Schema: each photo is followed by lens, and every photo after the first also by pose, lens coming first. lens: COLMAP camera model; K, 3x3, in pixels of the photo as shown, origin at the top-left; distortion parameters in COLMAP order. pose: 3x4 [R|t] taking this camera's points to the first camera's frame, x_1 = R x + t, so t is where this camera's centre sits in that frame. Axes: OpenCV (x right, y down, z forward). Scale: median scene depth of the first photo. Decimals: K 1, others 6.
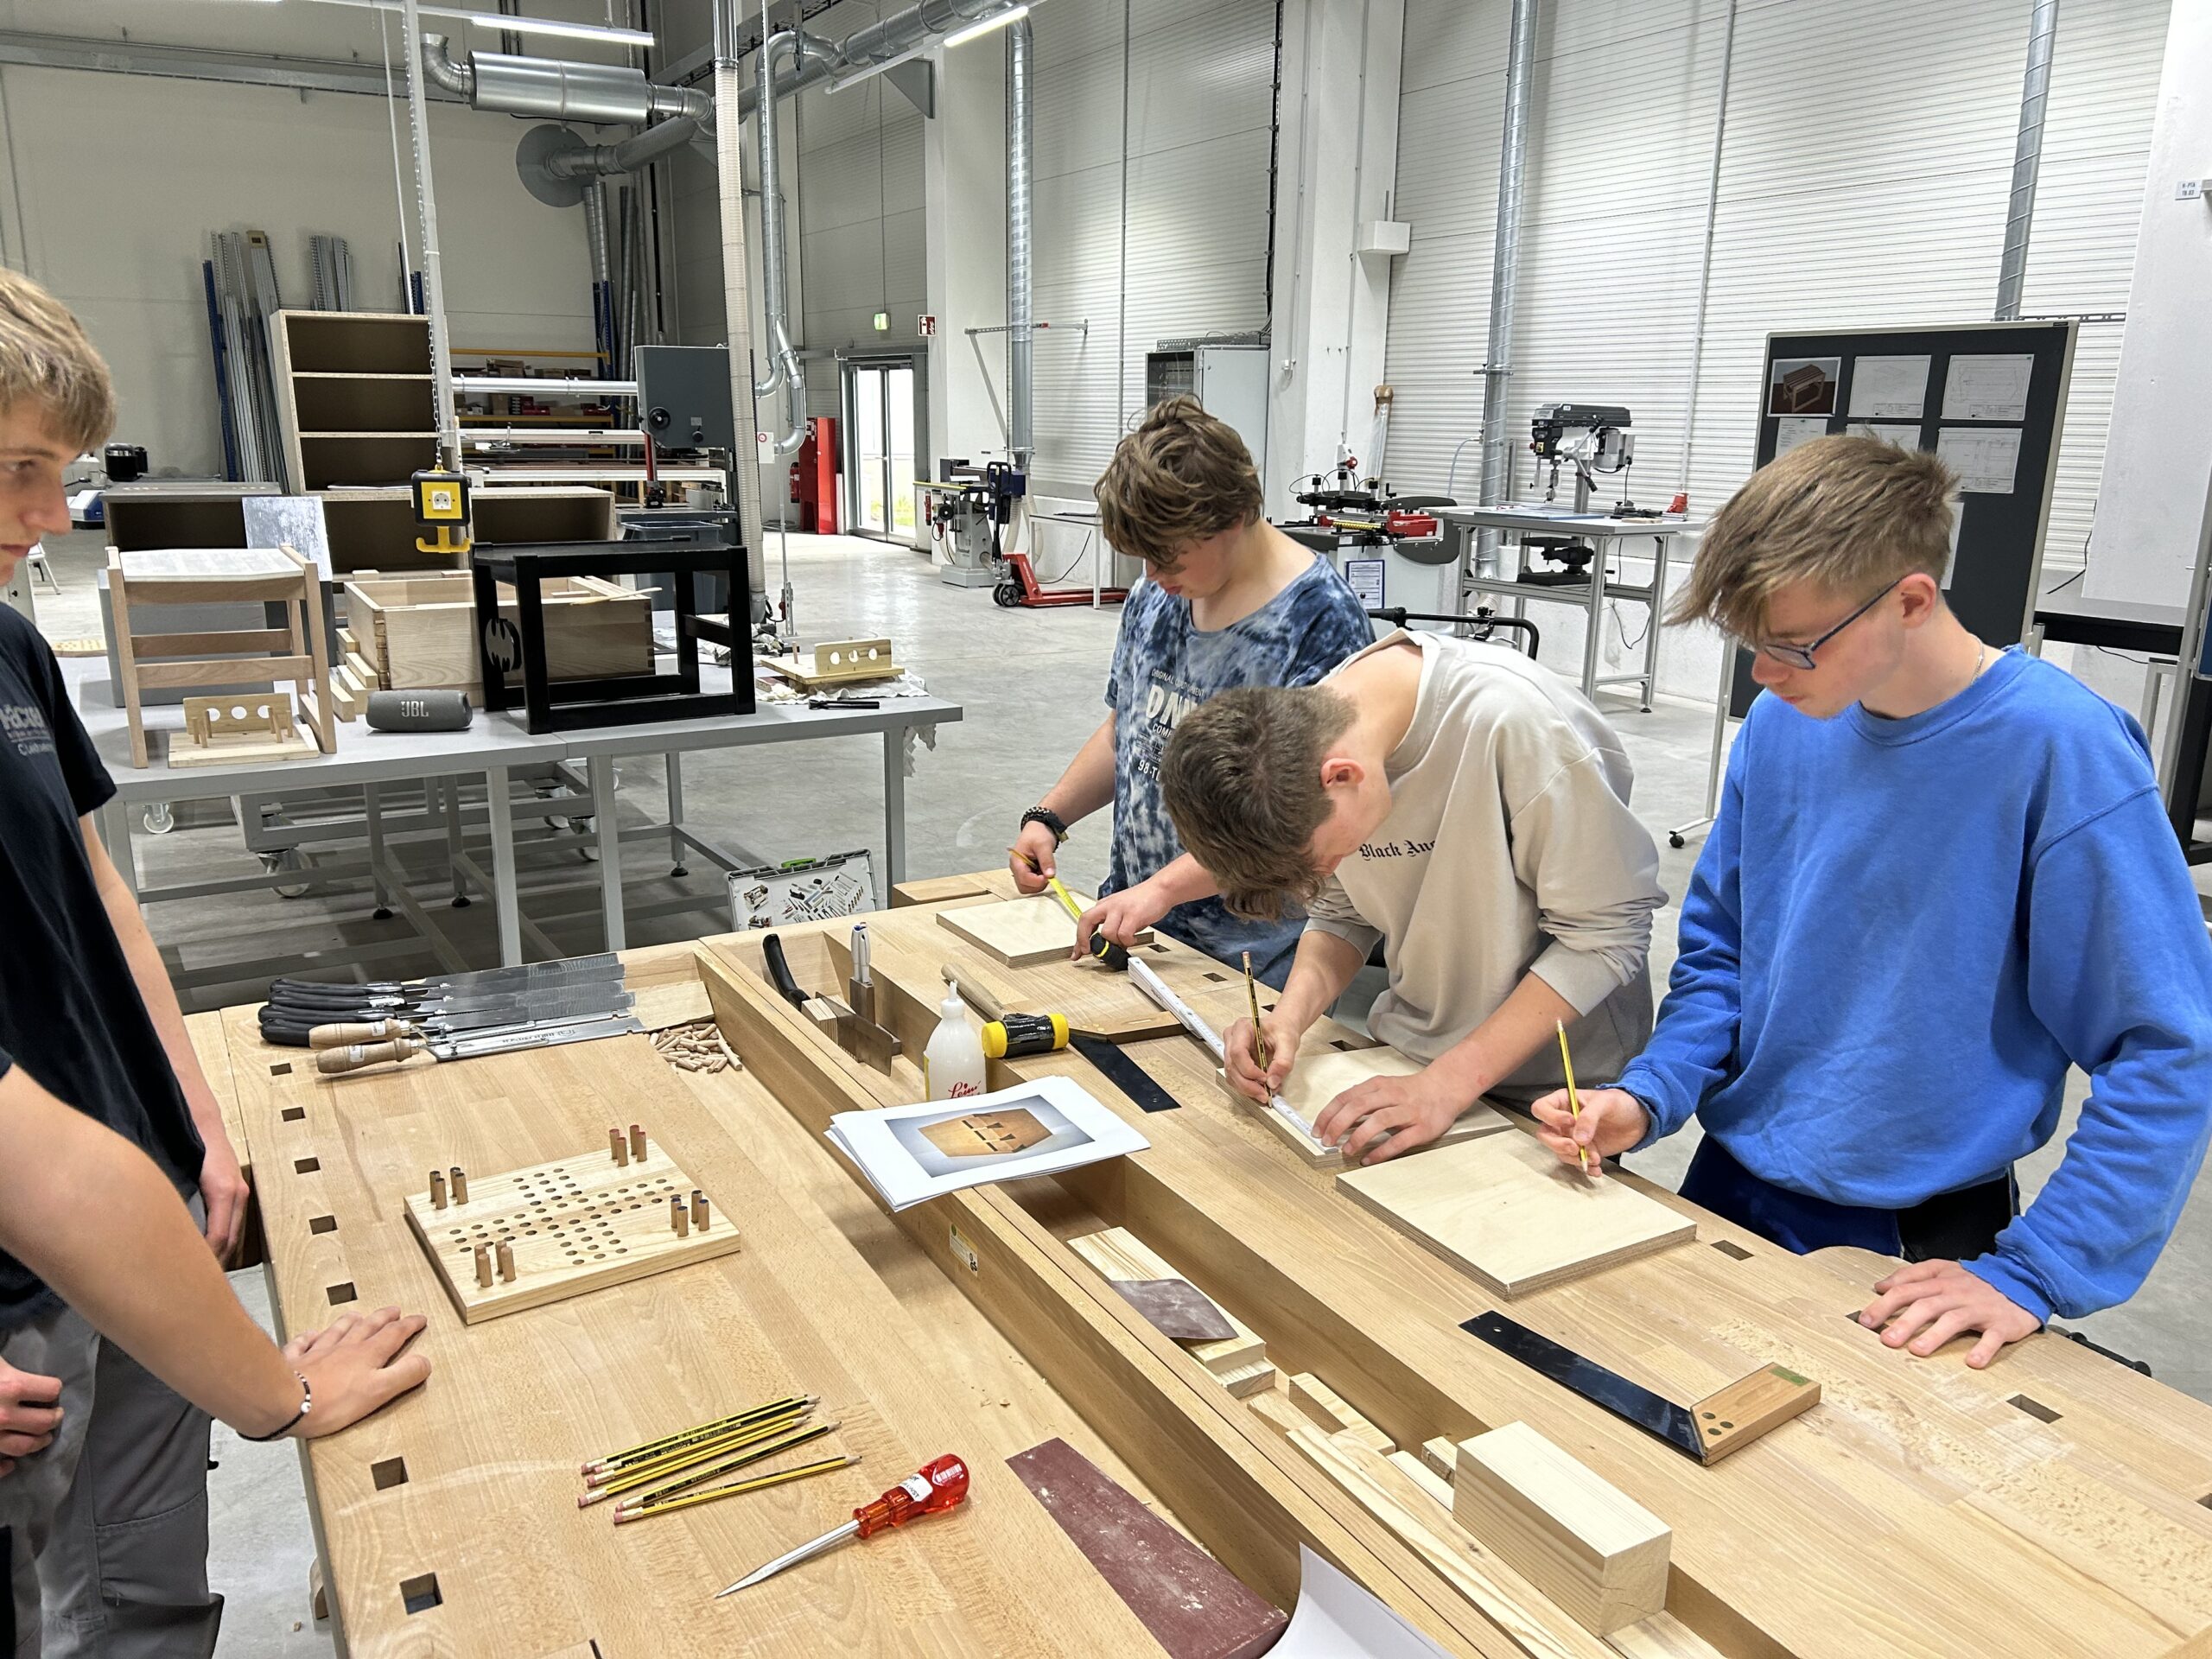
lens RADIAL K [[1674.5, 0, 1106.0], [0, 1674.5, 829.5], [0, 0, 1]] dist [0.010849, 0.003223]
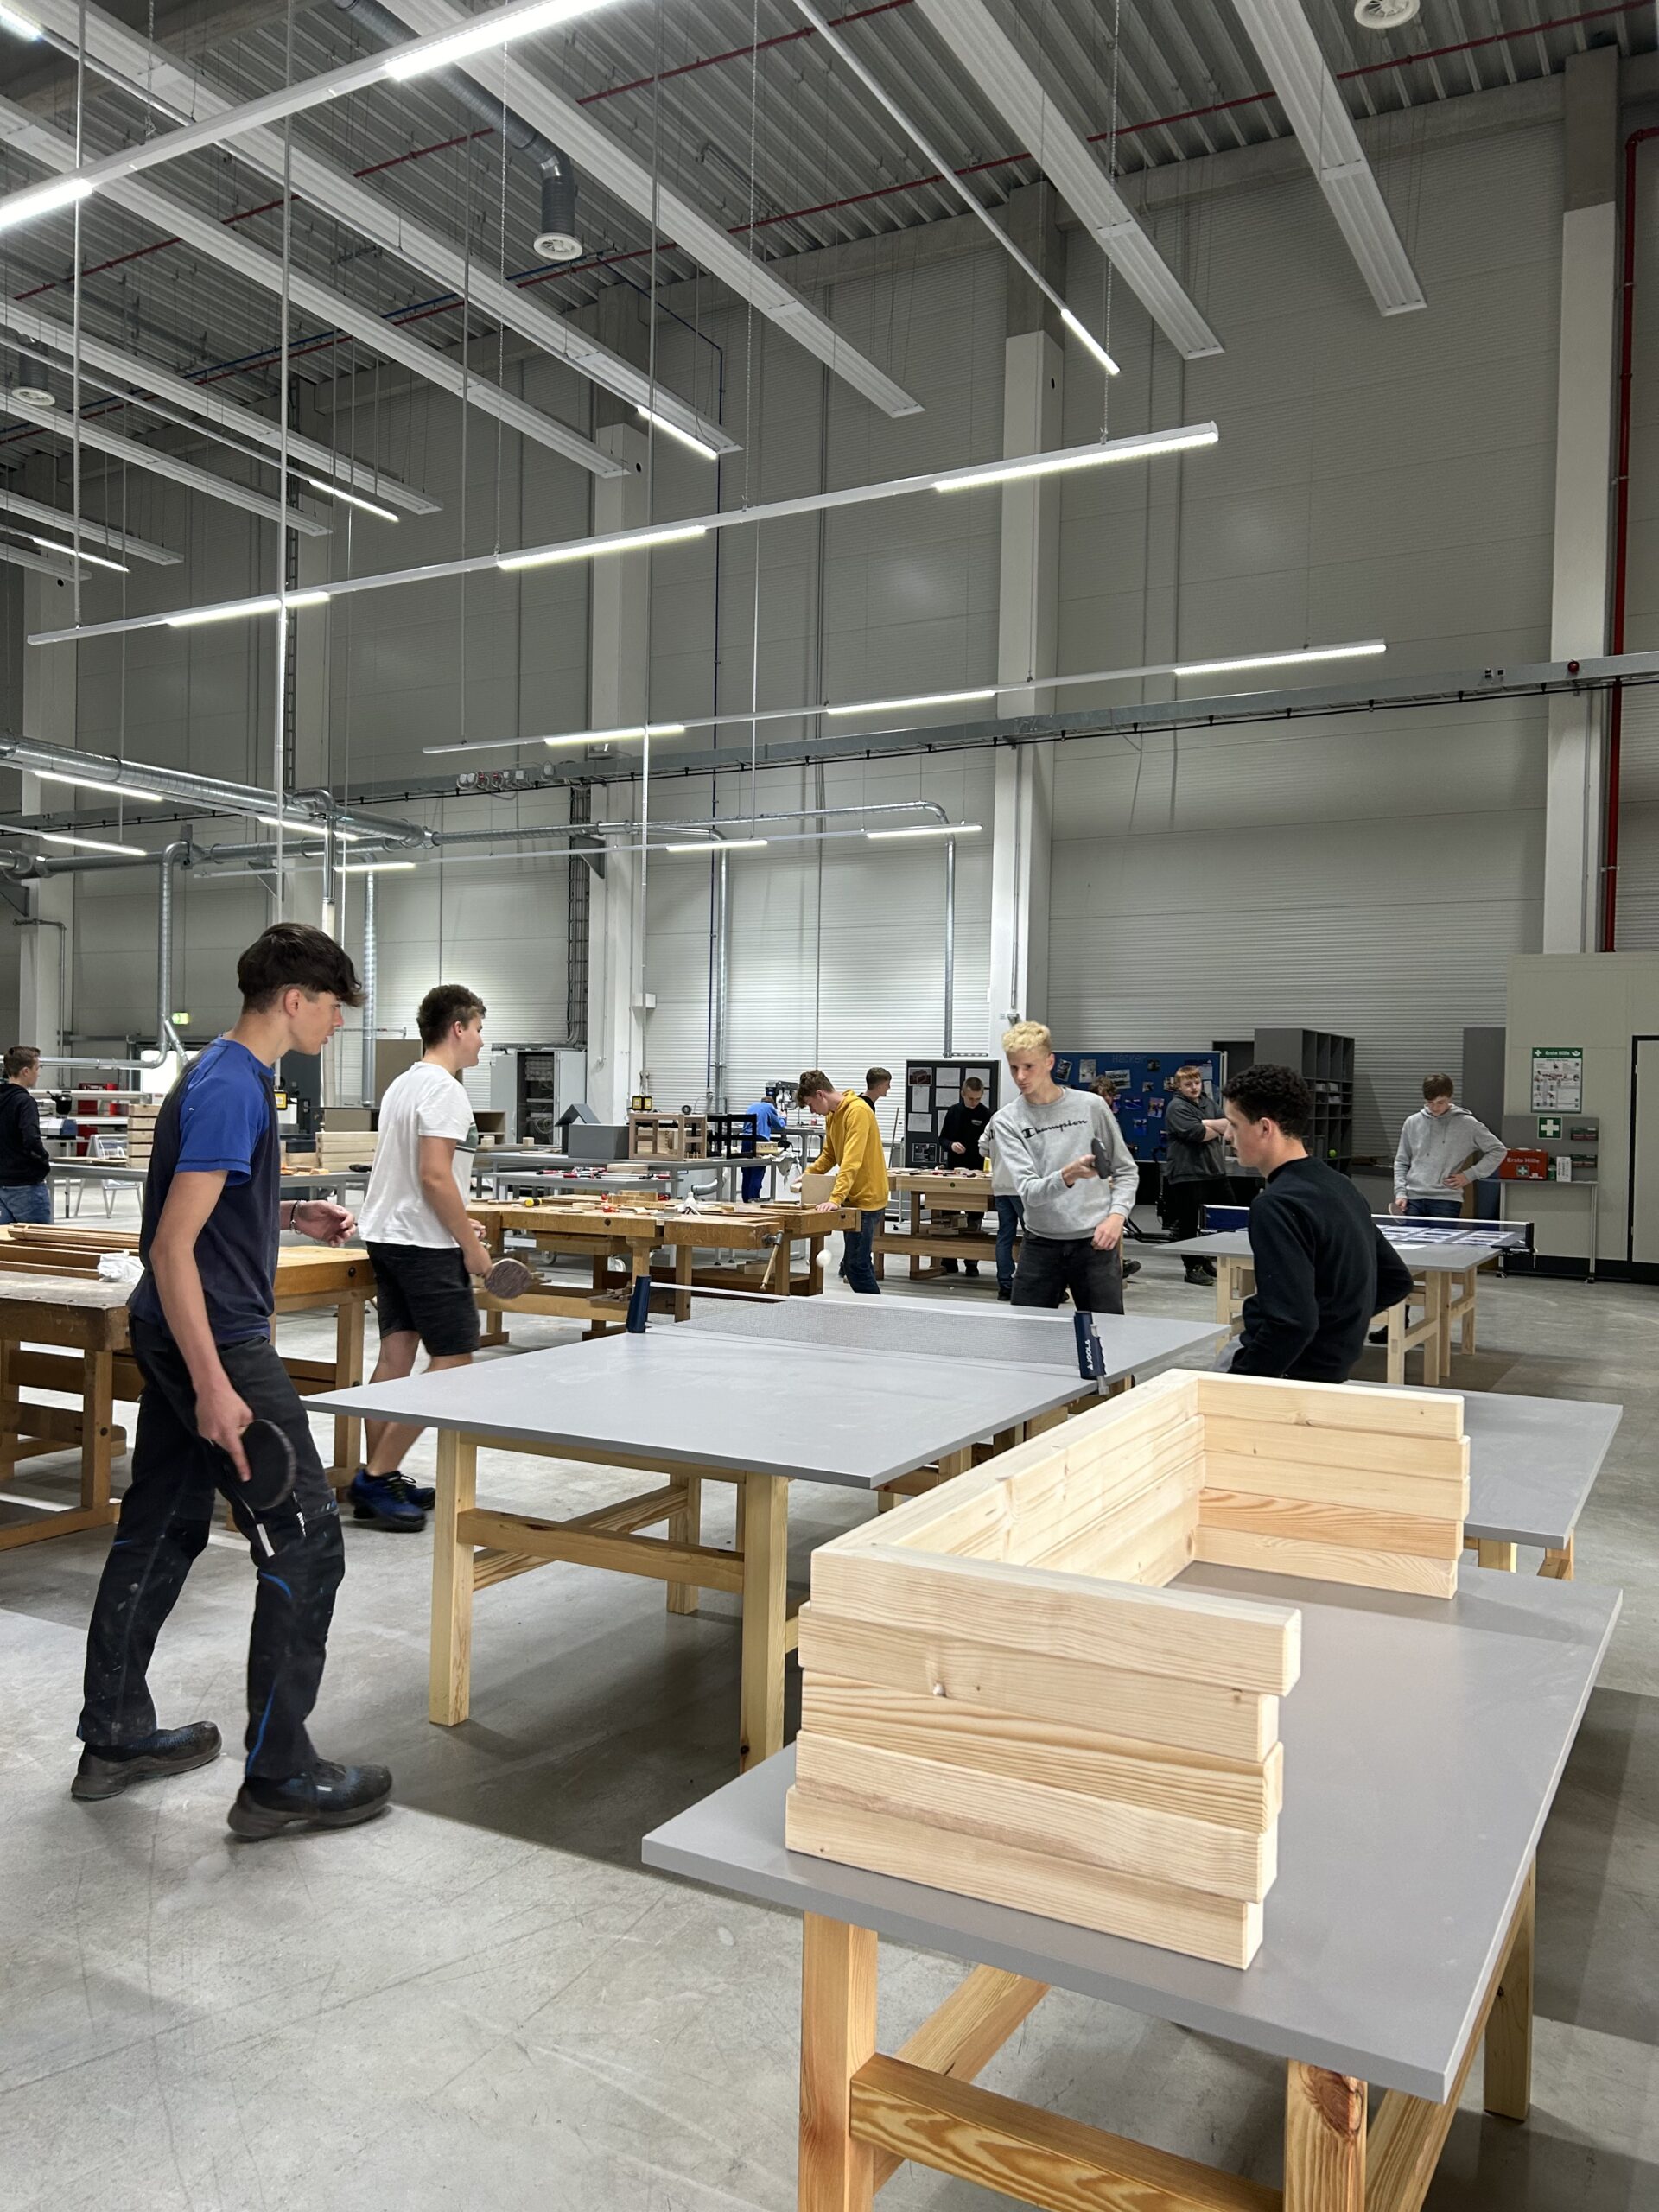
lens RADIAL K [[1674.5, 0, 829.5], [0, 1674.5, 1106.0], [0, 0, 1]] dist [0.010849, 0.003223]
pose [[0.856564, 0.006497, 0.516000, -0.716245], [0.113414, 0.973103, -0.200520, 0.212880], [-0.503424, 0.230280, 0.832788, -0.805638]]
